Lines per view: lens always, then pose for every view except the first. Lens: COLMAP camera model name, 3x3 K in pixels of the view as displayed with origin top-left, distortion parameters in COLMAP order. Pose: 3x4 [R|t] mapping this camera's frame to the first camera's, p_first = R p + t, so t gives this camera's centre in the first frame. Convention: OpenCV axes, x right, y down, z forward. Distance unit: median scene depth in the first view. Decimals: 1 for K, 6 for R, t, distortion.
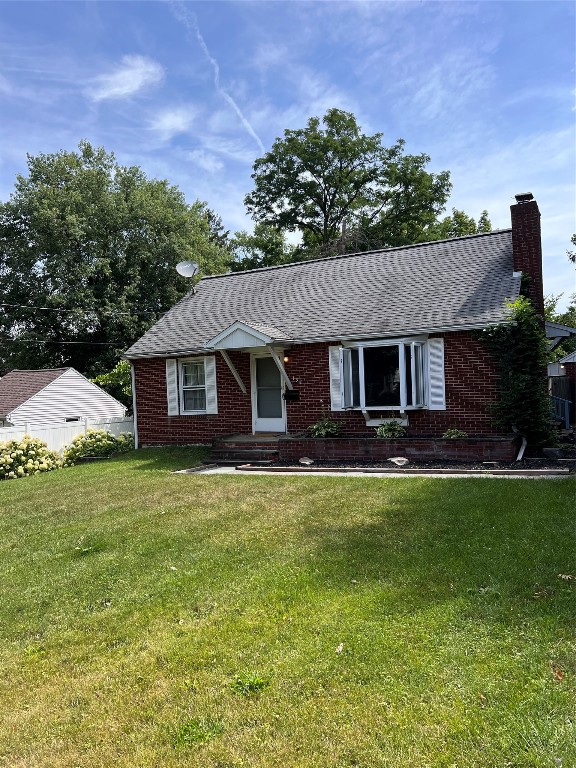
lens RADIAL K [[578.0, 0, 289.9], [0, 578.0, 385.8], [0, 0, 1]] dist [0.003801, 0.000248]
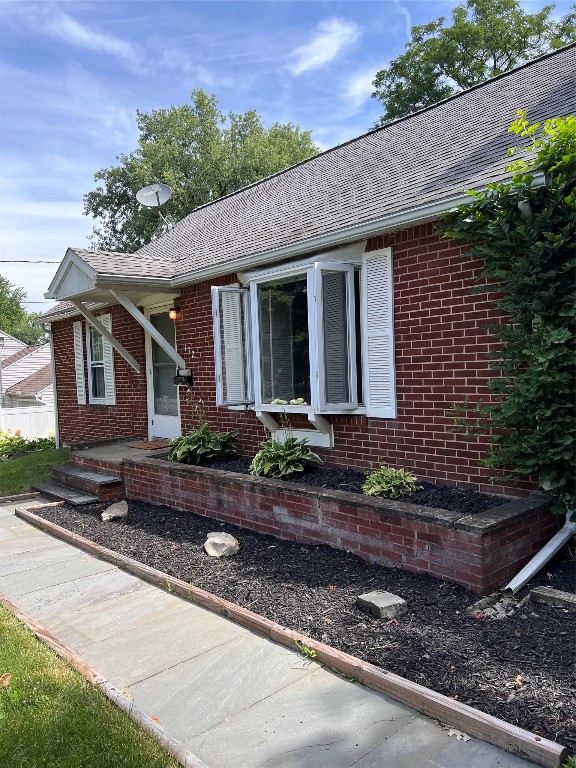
lens RADIAL K [[578.0, 0, 285.9], [0, 578.0, 382.3], [0, 0, 1]] dist [0.003801, 0.000248]
pose [[0.933566, 0.010347, -0.358255, 0.278170], [0.003331, 0.999289, 0.037543, 0.000296], [0.358389, -0.036242, 0.932869, 0.468147]]
